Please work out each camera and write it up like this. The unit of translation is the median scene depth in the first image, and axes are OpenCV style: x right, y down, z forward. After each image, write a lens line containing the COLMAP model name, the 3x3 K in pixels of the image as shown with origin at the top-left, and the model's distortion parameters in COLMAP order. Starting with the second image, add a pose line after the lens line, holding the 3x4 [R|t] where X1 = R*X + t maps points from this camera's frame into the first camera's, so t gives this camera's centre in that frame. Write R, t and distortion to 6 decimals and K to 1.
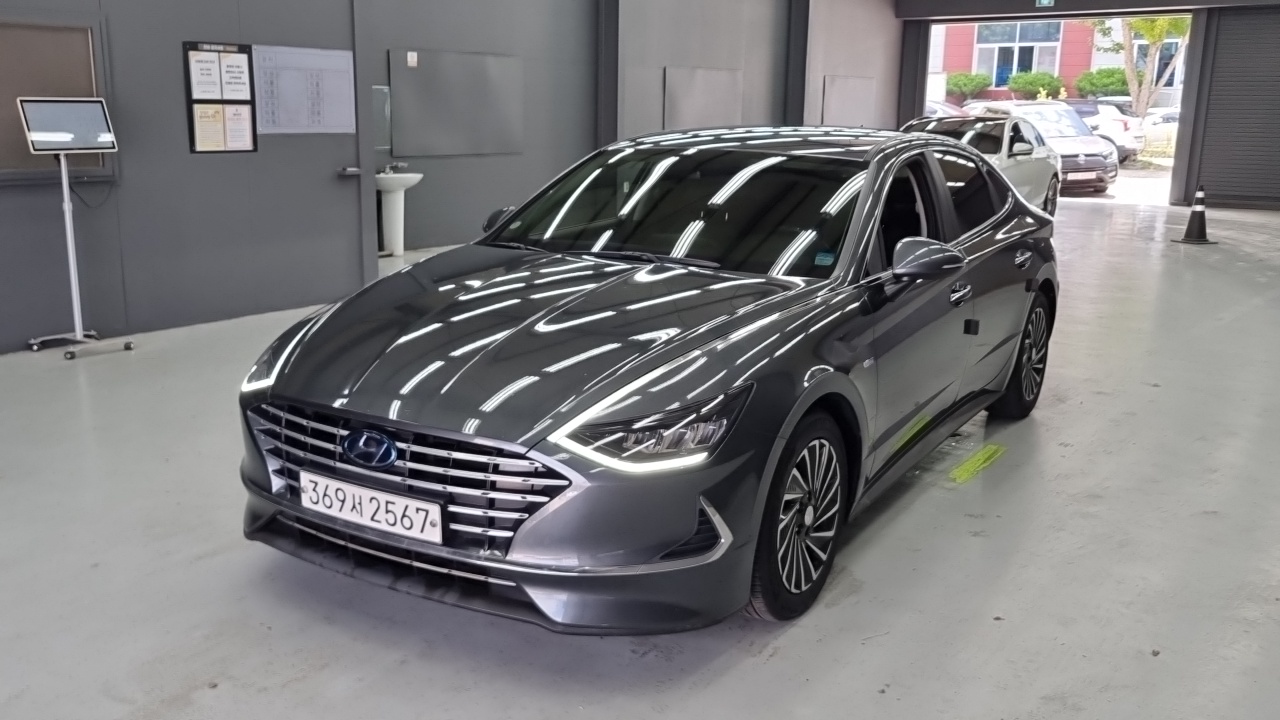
lens RADIAL K [[1129.5, 0, 640.0], [0, 1129.5, 360.0], [0, 0, 1]] dist [0.034874, -0.003336]
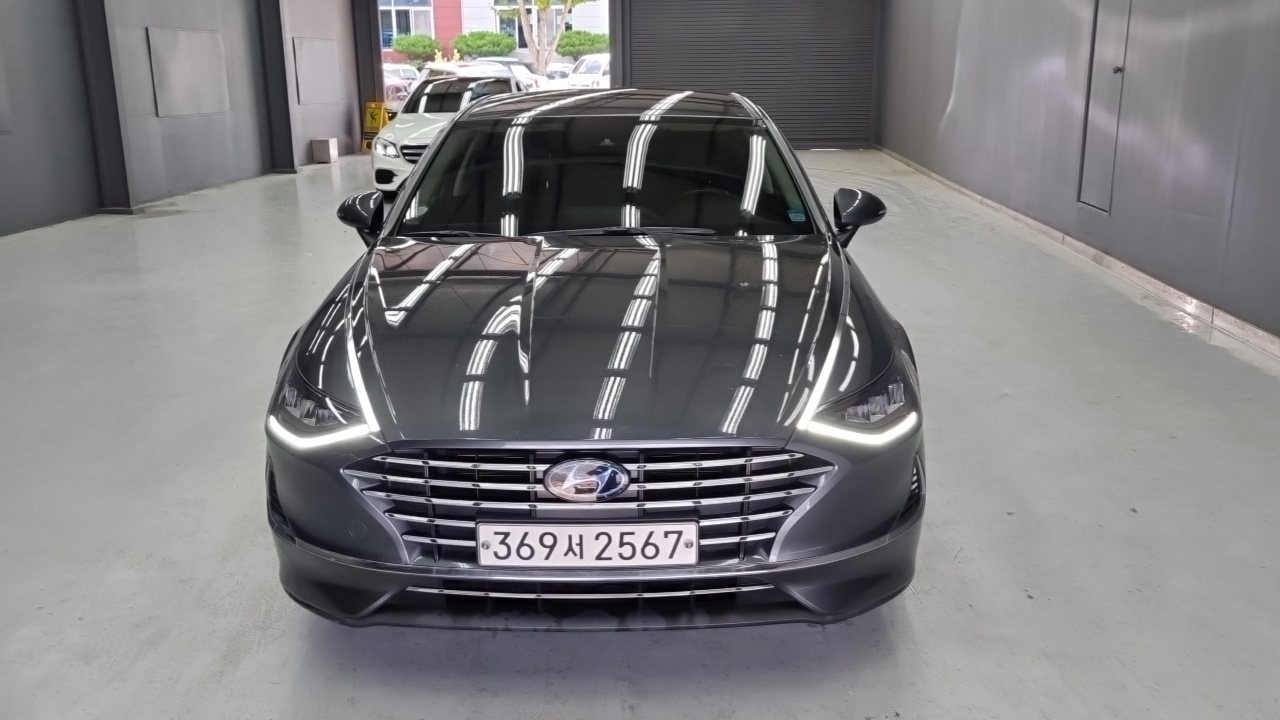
lens RADIAL K [[1088.5, 0, 640.0], [0, 1088.5, 360.0], [0, 0, 1]] dist [0.035803, 0.001410]
pose [[0.852870, -0.154539, 0.498729, -0.598127], [0.134146, 0.987986, 0.076741, -0.068308], [-0.504596, 0.001452, 0.863354, 0.262628]]
